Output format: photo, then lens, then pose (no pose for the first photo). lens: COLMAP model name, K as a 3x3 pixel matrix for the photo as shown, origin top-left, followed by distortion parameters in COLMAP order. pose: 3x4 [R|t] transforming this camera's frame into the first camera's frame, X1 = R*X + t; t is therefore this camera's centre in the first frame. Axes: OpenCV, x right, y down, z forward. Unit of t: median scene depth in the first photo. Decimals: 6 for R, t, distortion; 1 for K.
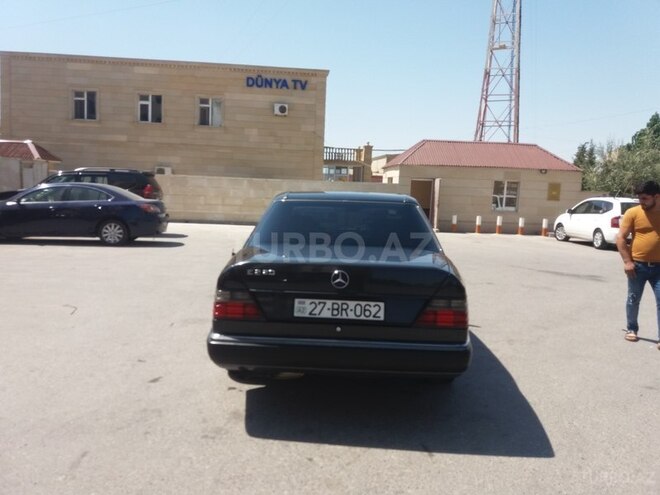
lens RADIAL K [[537.8, 0, 322.4], [0, 537.8, 246.2], [0, 0, 1]] dist [0.056681, -0.102499]
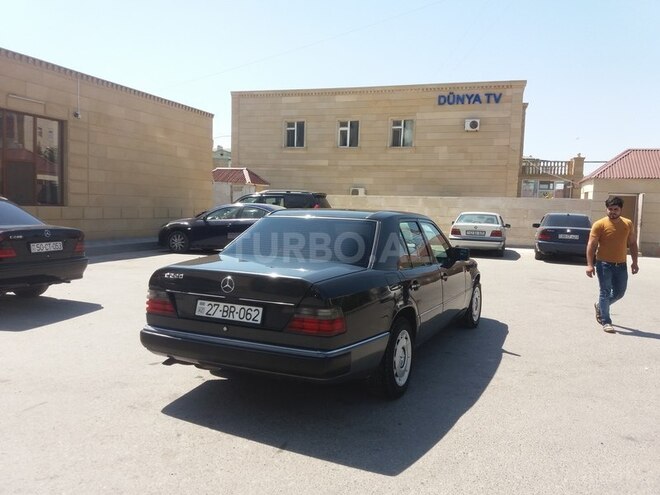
lens RADIAL K [[537.8, 0, 323.0], [0, 537.8, 258.2], [0, 0, 1]] dist [0.056681, -0.102499]
pose [[0.913046, 0.030523, -0.406713, 0.089147], [-0.035591, 0.999354, -0.004900, 0.000455], [0.406301, 0.018949, 0.913543, 0.005356]]
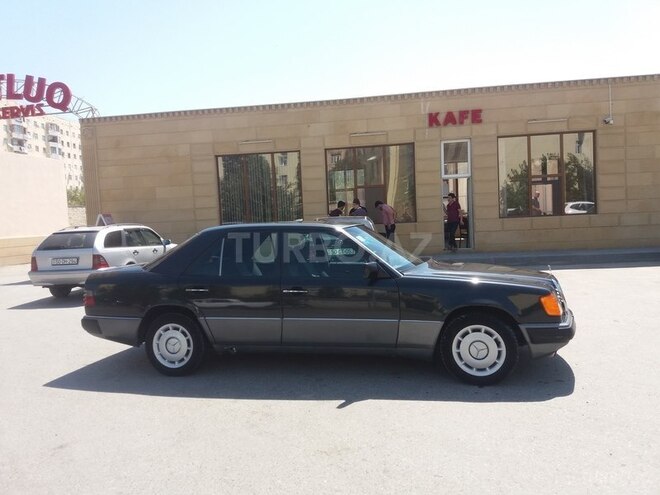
lens RADIAL K [[537.8, 0, 332.1], [0, 537.8, 250.5], [0, 0, 1]] dist [0.056681, -0.102499]
pose [[-0.207425, 0.029482, -0.977806, 0.242915], [-0.054472, 0.997647, 0.041636, -0.019609], [0.976733, 0.061900, -0.205331, 0.286635]]
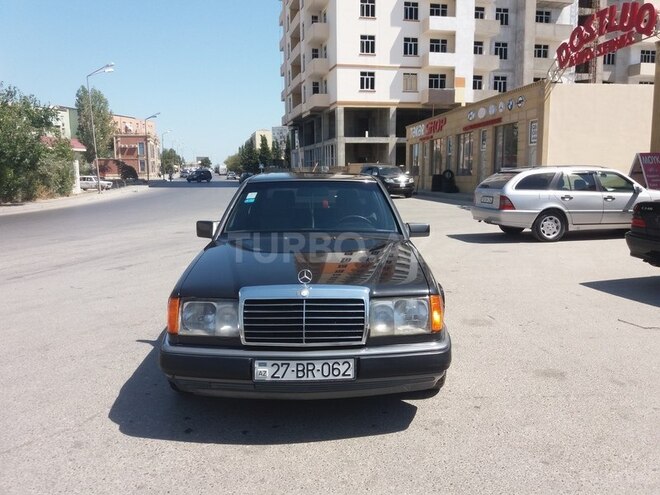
lens RADIAL K [[537.8, 0, 334.0], [0, 537.8, 253.2], [0, 0, 1]] dist [0.056681, -0.102499]
pose [[-0.998017, -0.021824, -0.059039, 0.012461], [-0.035197, 0.971113, 0.236008, -0.042194], [0.052183, 0.237618, -0.969956, 0.445783]]
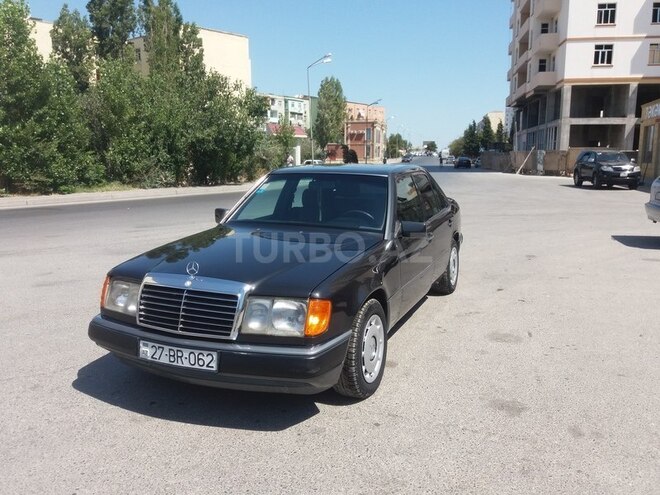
lens RADIAL K [[537.8, 0, 333.3], [0, 537.8, 249.4], [0, 0, 1]] dist [0.056681, -0.102499]
pose [[-0.936132, -0.097658, 0.337816, -0.063246], [-0.004590, 0.963975, 0.265952, -0.047053], [-0.351619, 0.247416, -0.902856, 0.432261]]
